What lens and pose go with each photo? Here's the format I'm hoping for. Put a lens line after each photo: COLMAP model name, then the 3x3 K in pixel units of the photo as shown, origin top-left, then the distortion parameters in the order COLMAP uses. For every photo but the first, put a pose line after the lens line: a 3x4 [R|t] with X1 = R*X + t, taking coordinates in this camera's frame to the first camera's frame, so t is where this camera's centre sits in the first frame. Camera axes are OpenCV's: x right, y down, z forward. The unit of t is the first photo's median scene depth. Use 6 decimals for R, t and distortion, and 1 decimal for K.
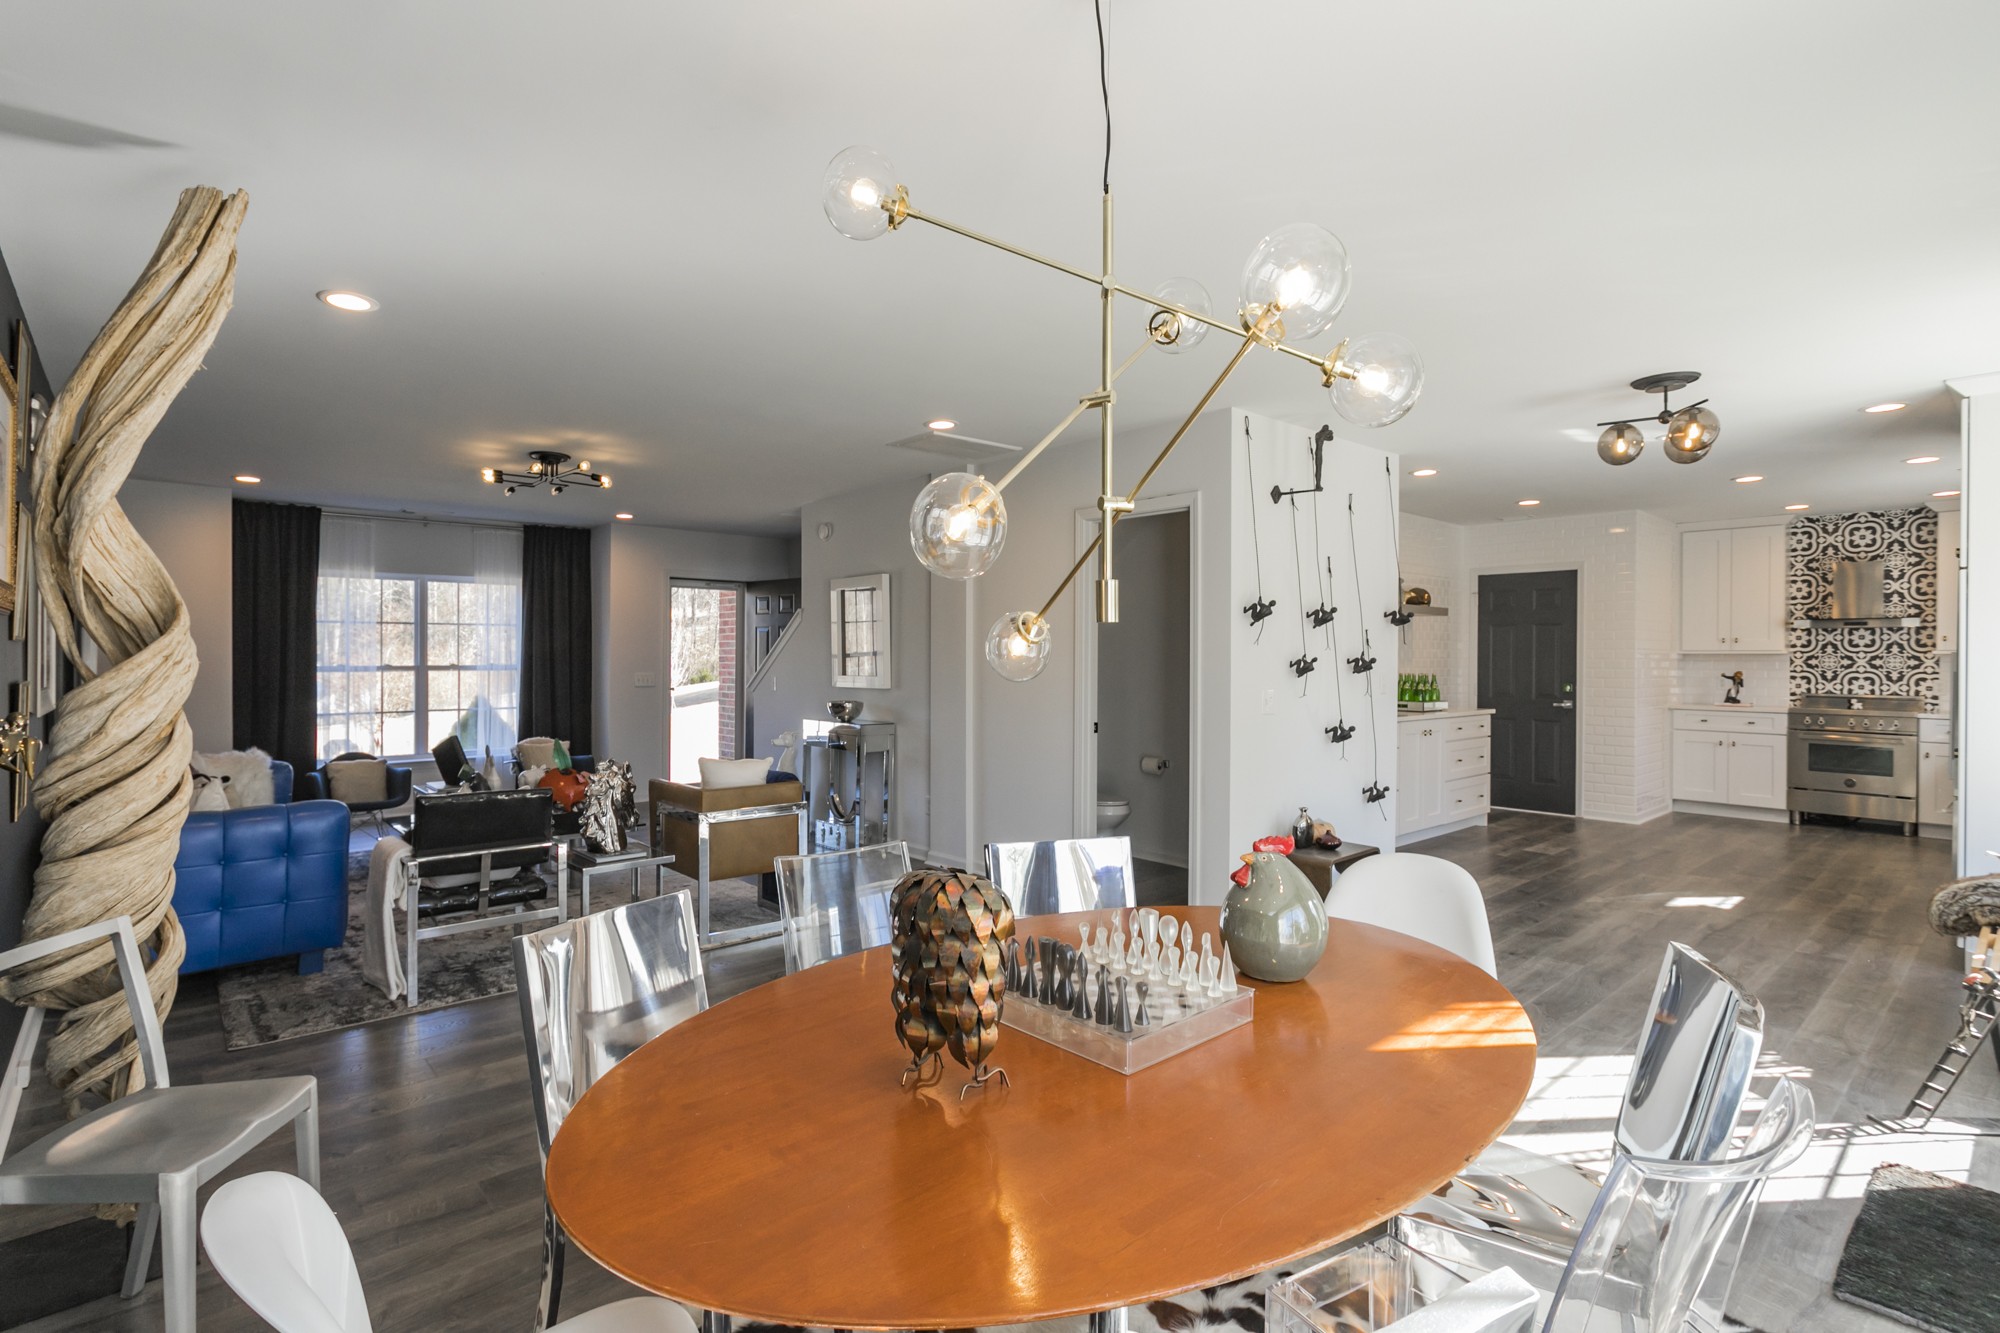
lens RADIAL K [[1052.7, 0, 992.0], [0, 1052.7, 662.4], [0, 0, 1]] dist [0.003449, 0.000405]
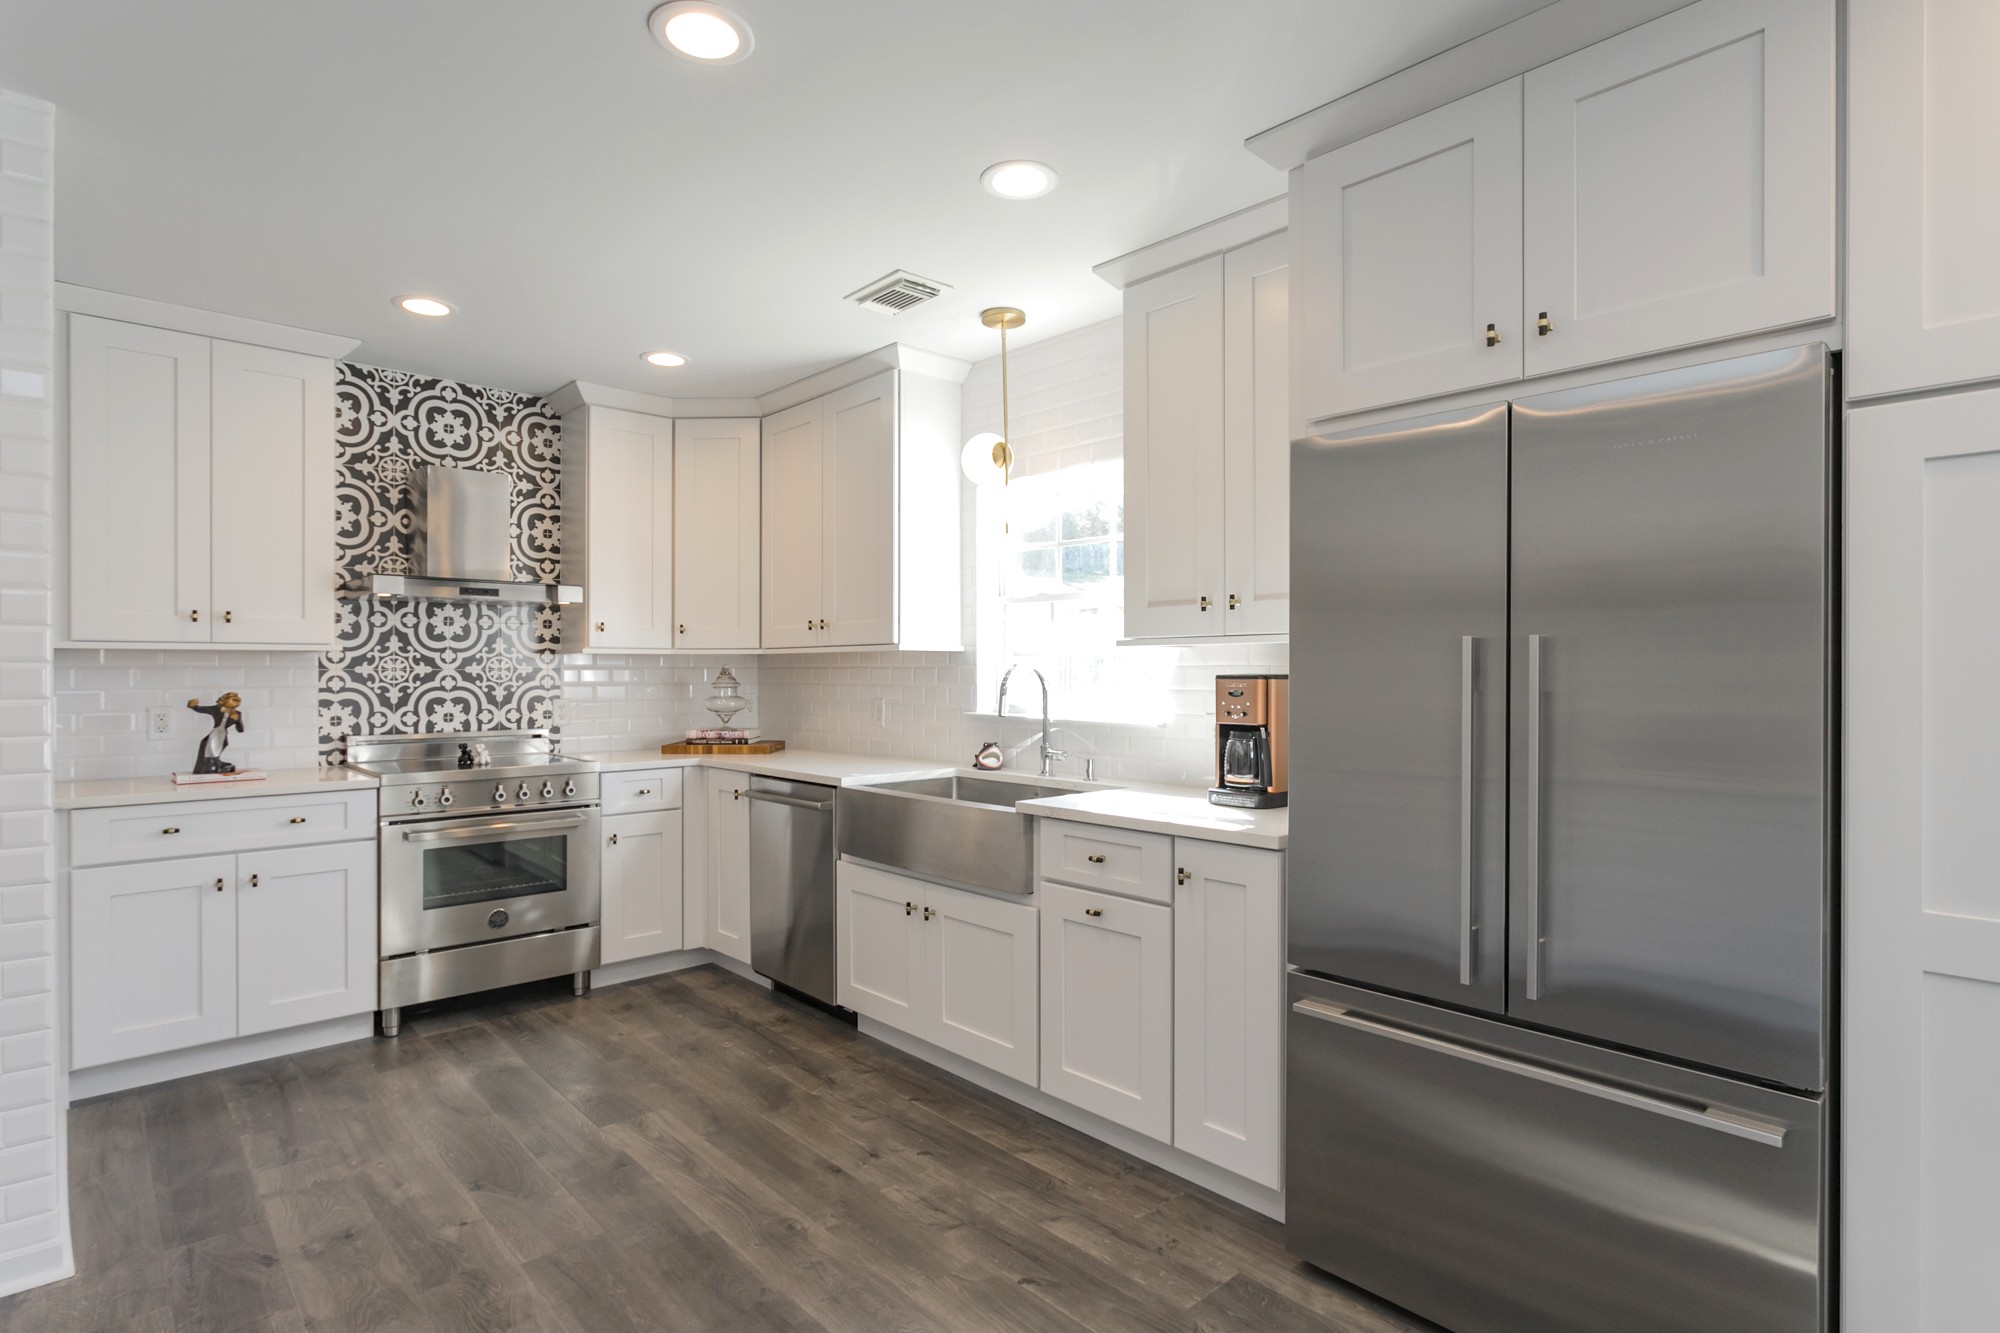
lens RADIAL K [[982.0, 0, 1004.2], [0, 982.0, 667.6], [0, 0, 1]] dist [-0.015616, 0.003050]
pose [[0.029252, -0.004001, 0.999564, 0.355099], [0.008497, 0.999957, 0.003754, -0.000576], [-0.999536, 0.008384, 0.029285, 0.719253]]
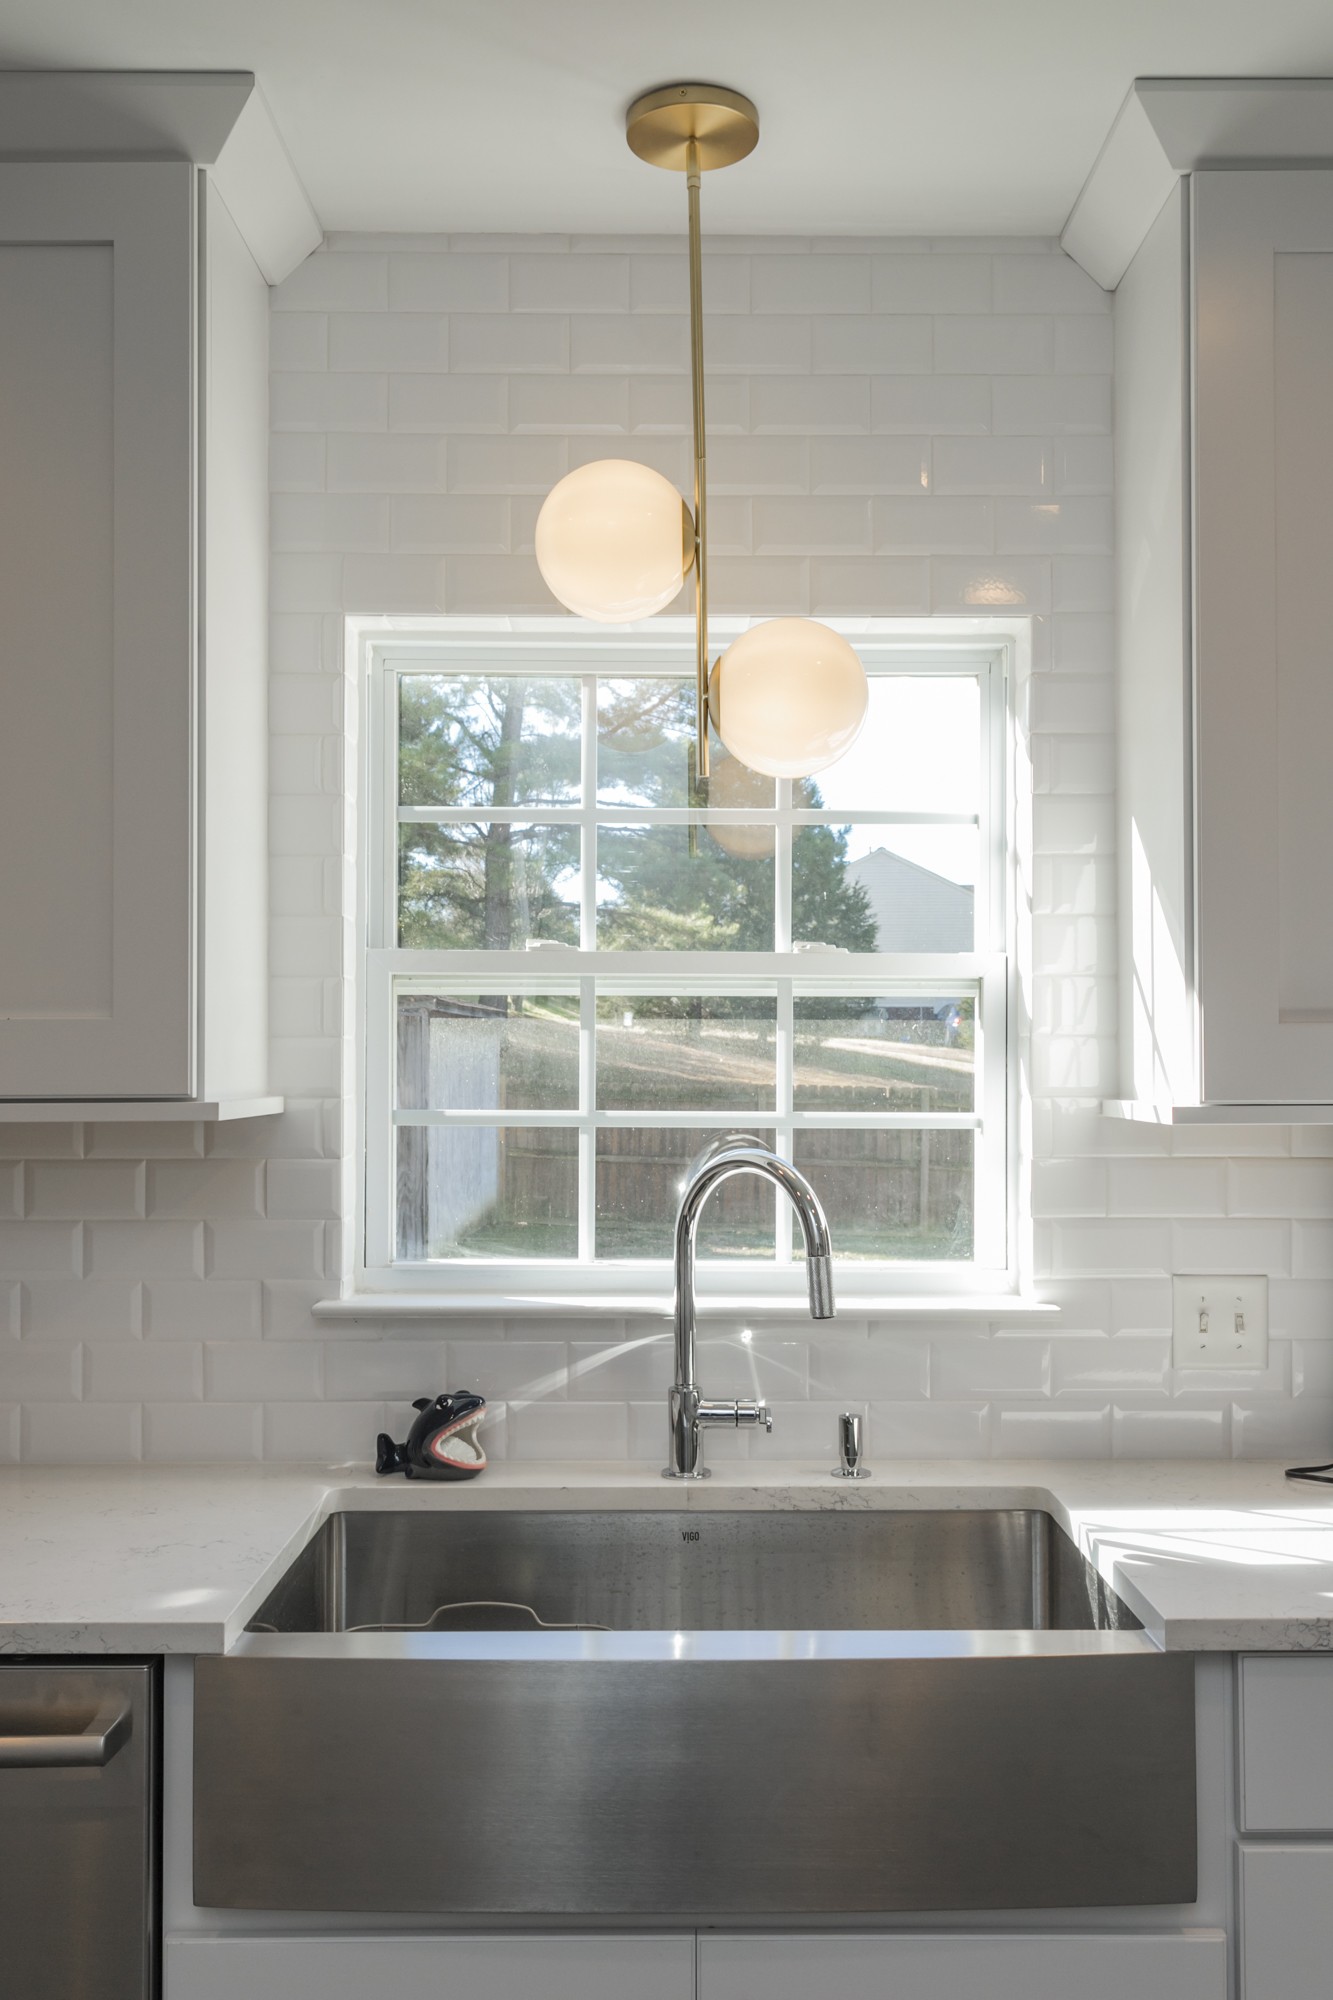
lens RADIAL K [[1743.1, 0, 666.5], [0, 1743.1, 1015.8], [0, 0, 1]] dist [-0.004046, -0.002197]
pose [[-0.700211, 0.006469, 0.713907, 0.599076], [0.004661, 0.999979, -0.004490, -0.020601], [-0.713921, 0.000184, -0.700226, 0.906176]]
